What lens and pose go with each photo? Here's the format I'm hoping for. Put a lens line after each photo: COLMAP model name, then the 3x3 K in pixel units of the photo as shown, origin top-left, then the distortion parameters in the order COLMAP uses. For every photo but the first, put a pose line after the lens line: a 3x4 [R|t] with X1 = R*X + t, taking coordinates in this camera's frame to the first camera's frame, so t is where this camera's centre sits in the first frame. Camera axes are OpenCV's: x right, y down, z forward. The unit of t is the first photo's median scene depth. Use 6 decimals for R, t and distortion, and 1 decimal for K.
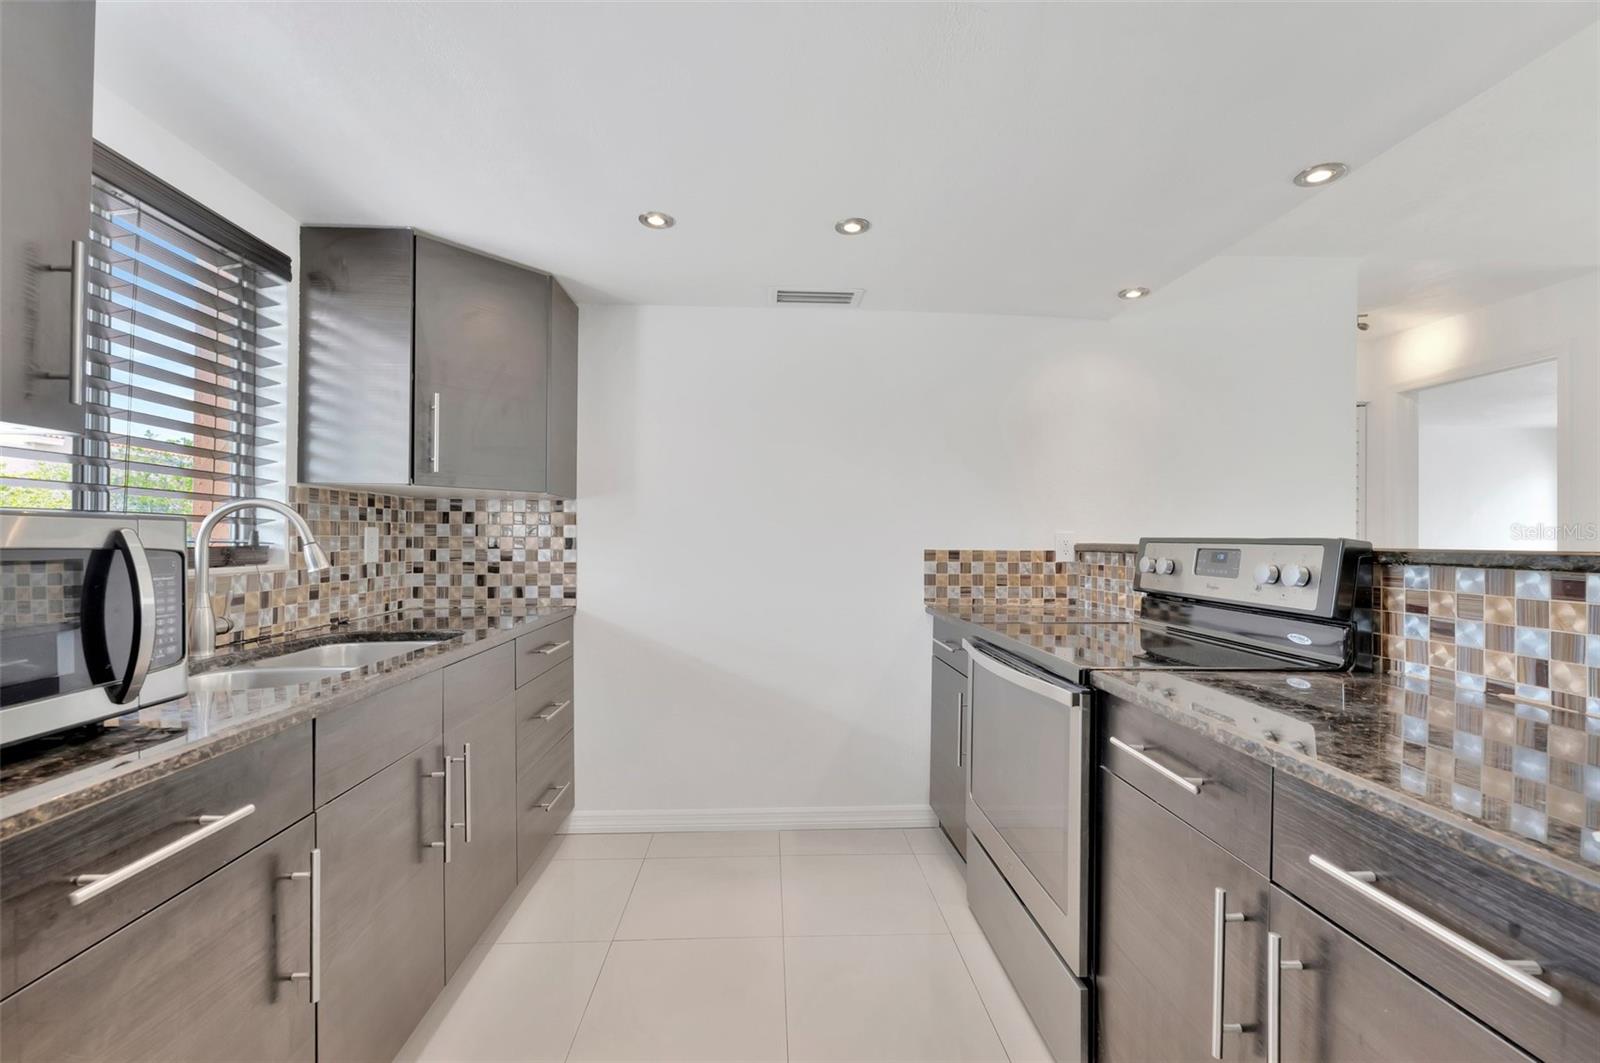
lens RADIAL K [[642.0, 0, 784.3], [0, 642.0, 539.0], [0, 0, 1]] dist [0.002169, -0.000350]
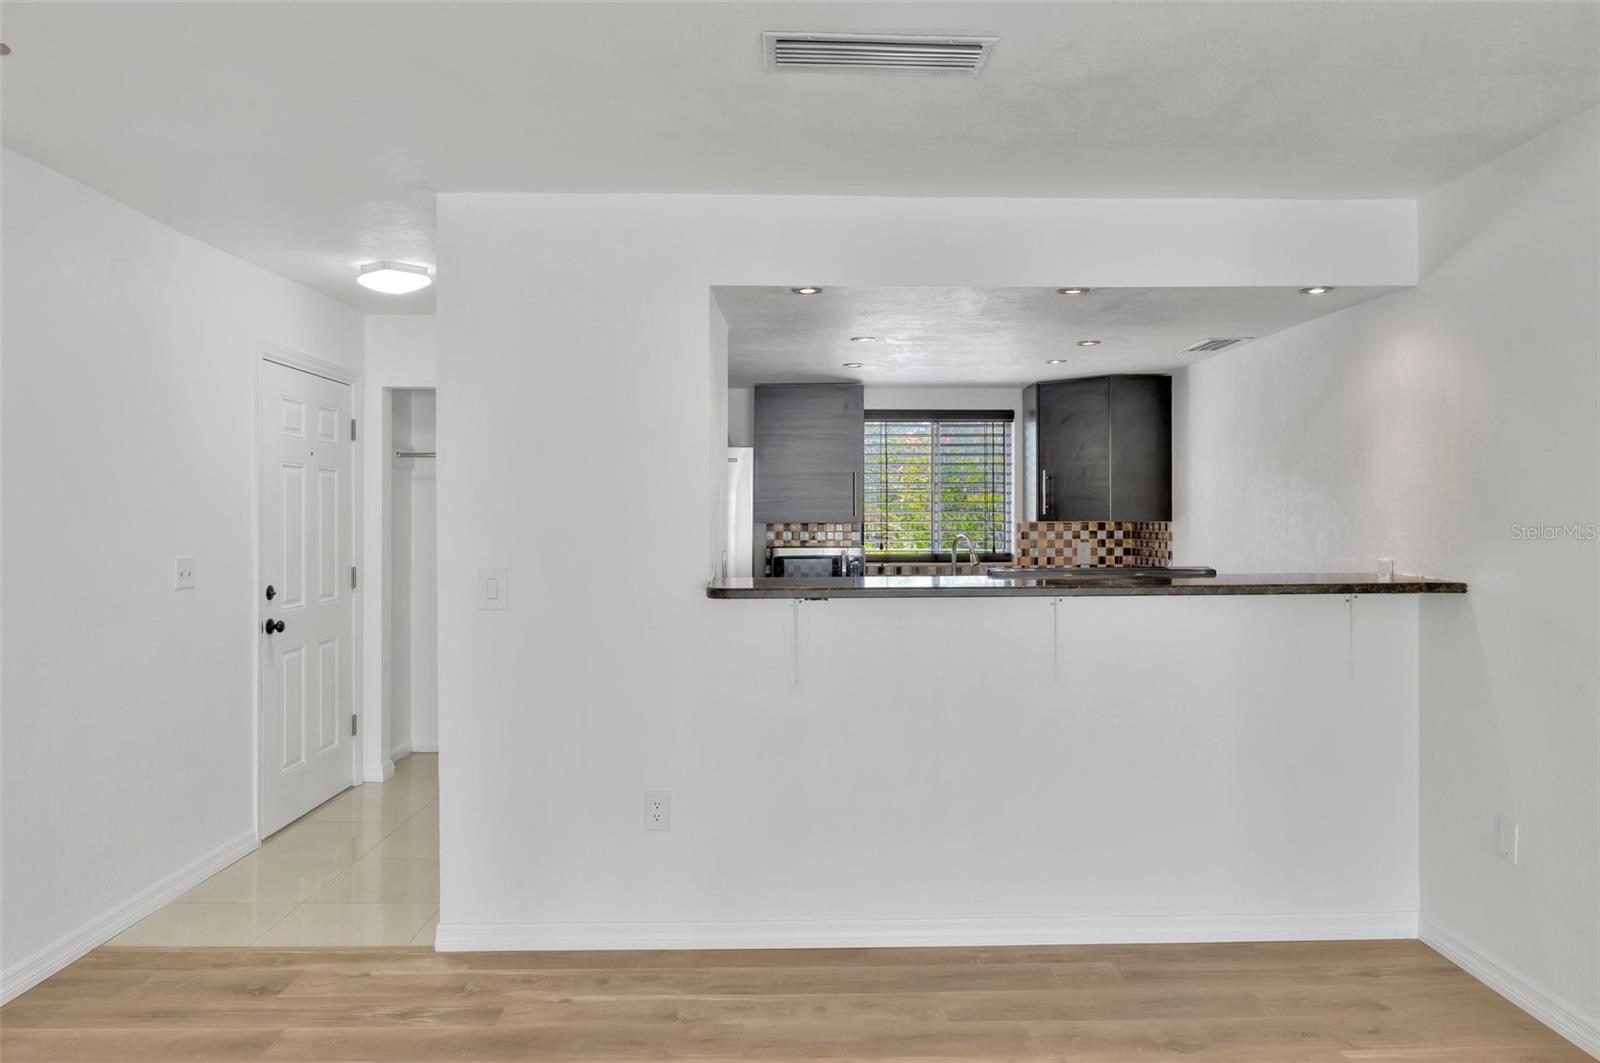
lens RADIAL K [[1083.0, 0, 798.4], [0, 1083.0, 525.4], [0, 0, 1]] dist [0.003060, -0.000032]
pose [[-0.032258, 0.001256, -0.999479, 1.922672], [0.005177, 0.999986, 0.001090, -0.061410], [0.999466, -0.005139, -0.032264, 0.314901]]
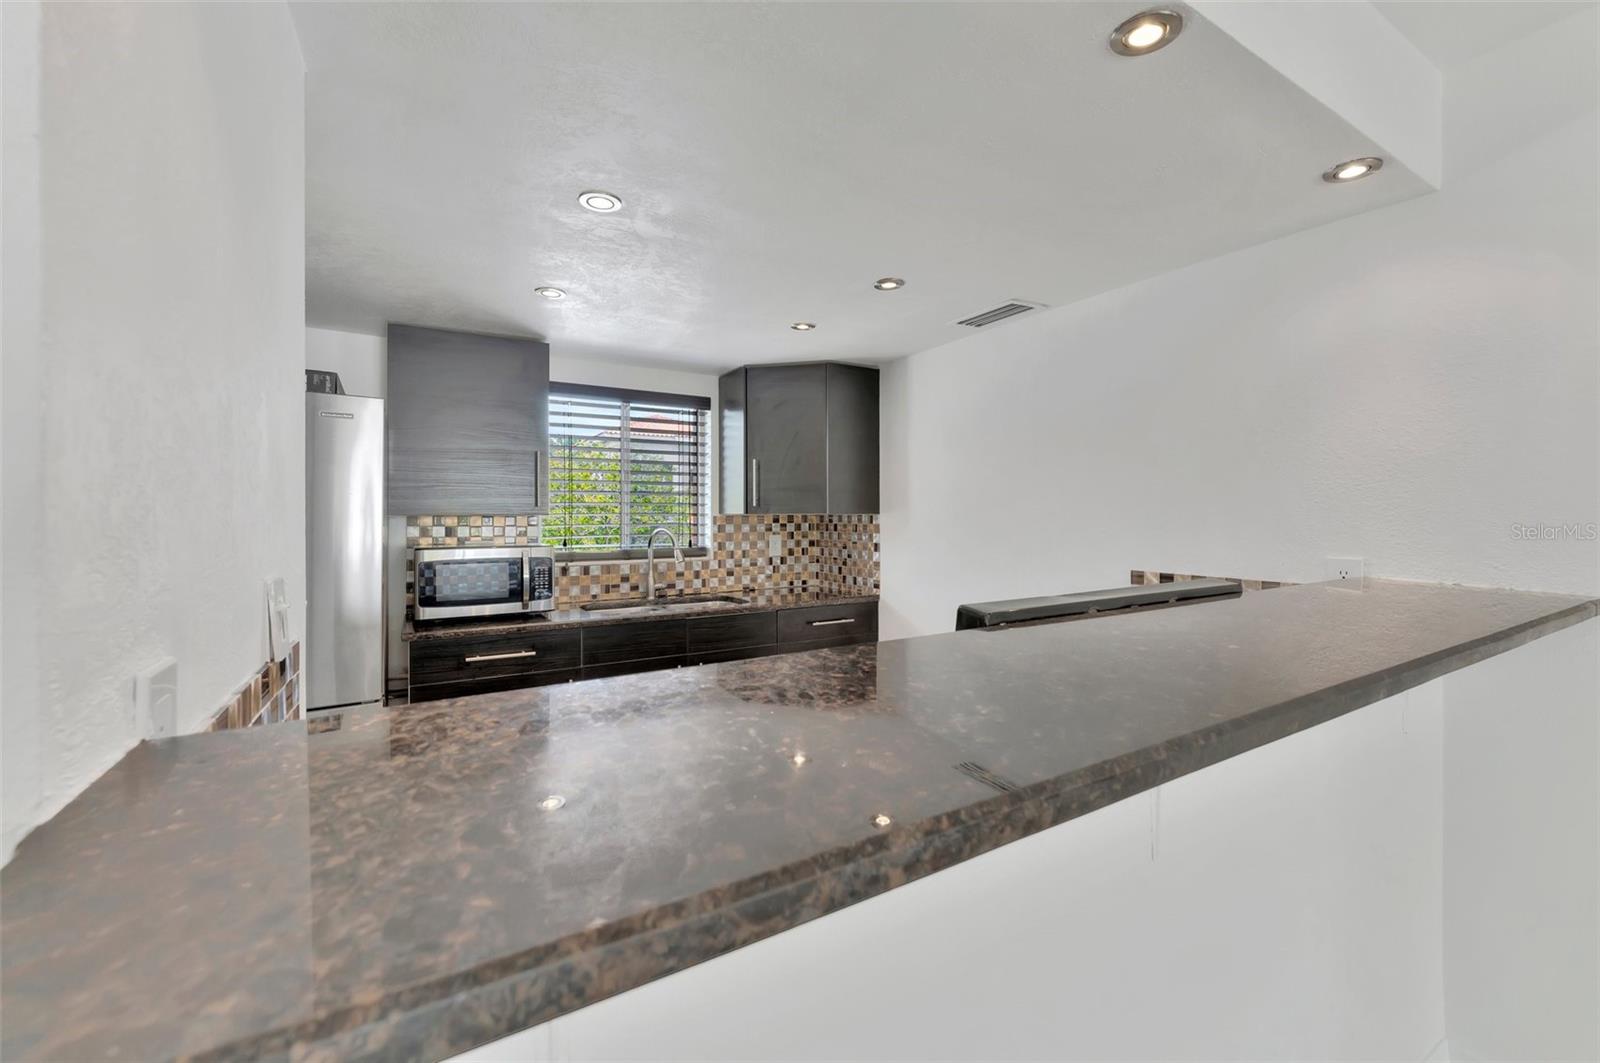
lens RADIAL K [[642.0, 0, 810.3], [0, 642.0, 519.2], [0, 0, 1]] dist [0.002169, -0.000350]
pose [[0.472200, -0.001156, -0.881491, 0.782122], [0.006927, 0.999973, 0.002399, -0.056076], [0.881464, -0.007239, 0.472195, 0.254279]]
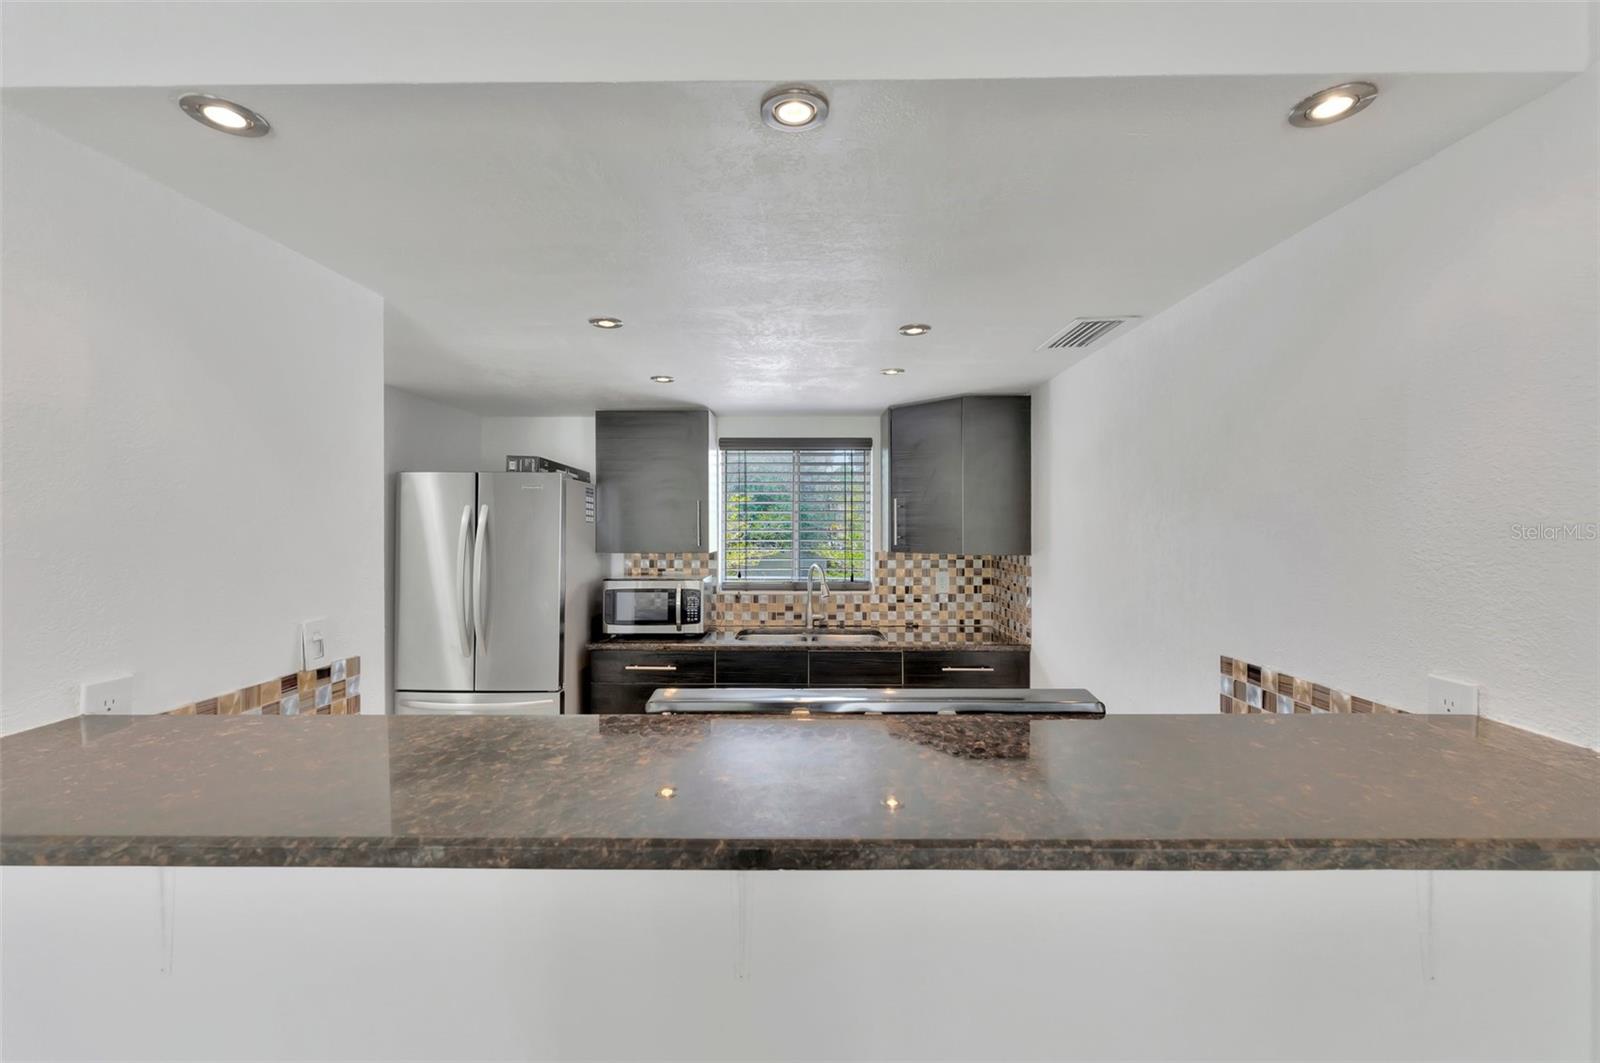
lens RADIAL K [[642.0, 0, 793.1], [0, 642.0, 534.4], [0, 0, 1]] dist [0.002169, -0.000350]
pose [[-0.067478, 0.005718, -0.997704, 0.904447], [0.003055, 0.999980, 0.005525, -0.109636], [0.997716, -0.002675, -0.067494, 0.646835]]
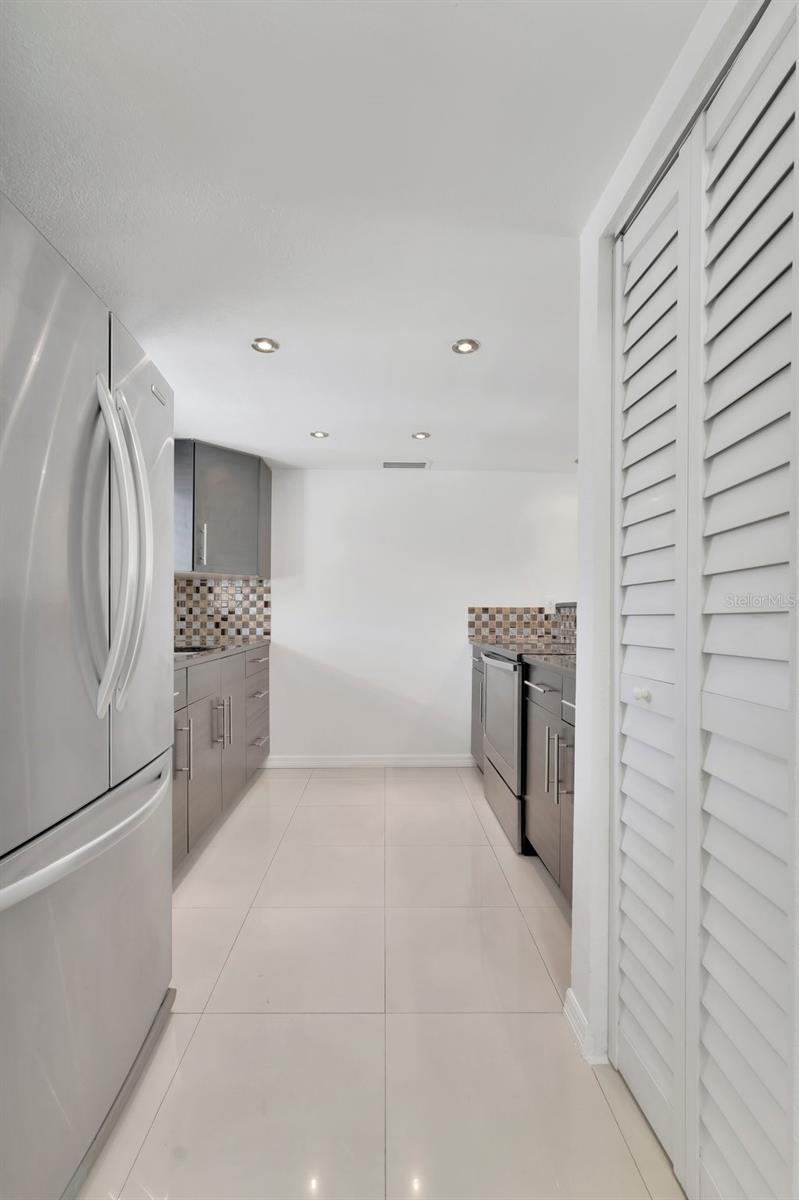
lens RADIAL K [[509.3, 0, 390.4], [0, 509.3, 613.5], [0, 0, 1]] dist [0.003816, -0.000519]
pose [[0.999769, -0.003652, -0.021183, 0.037003], [0.003685, 0.999992, 0.001510, 0.031768], [0.021177, -0.001588, 0.999774, -0.401762]]
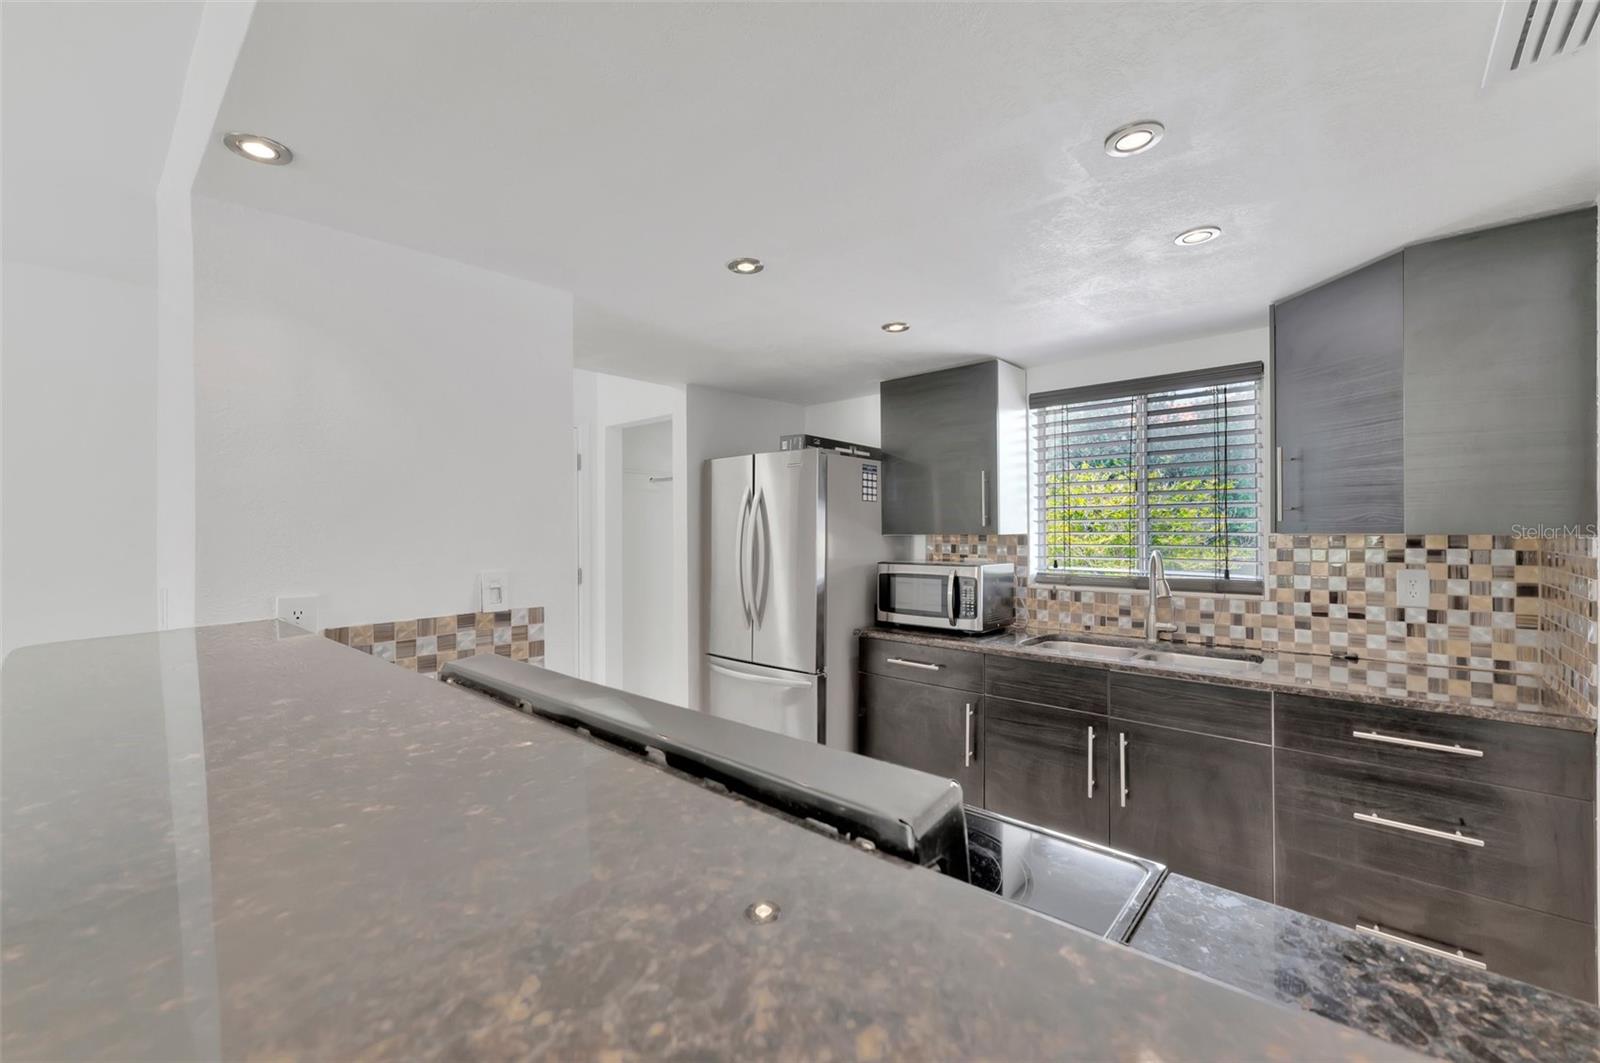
lens RADIAL K [[642.0, 0, 792.3], [0, 642.0, 526.6], [0, 0, 1]] dist [0.002169, -0.000350]
pose [[-0.702020, -0.004570, -0.712143, 0.608137], [0.003856, 0.999940, -0.010219, -0.067576], [0.712147, -0.009920, -0.701960, 0.899505]]
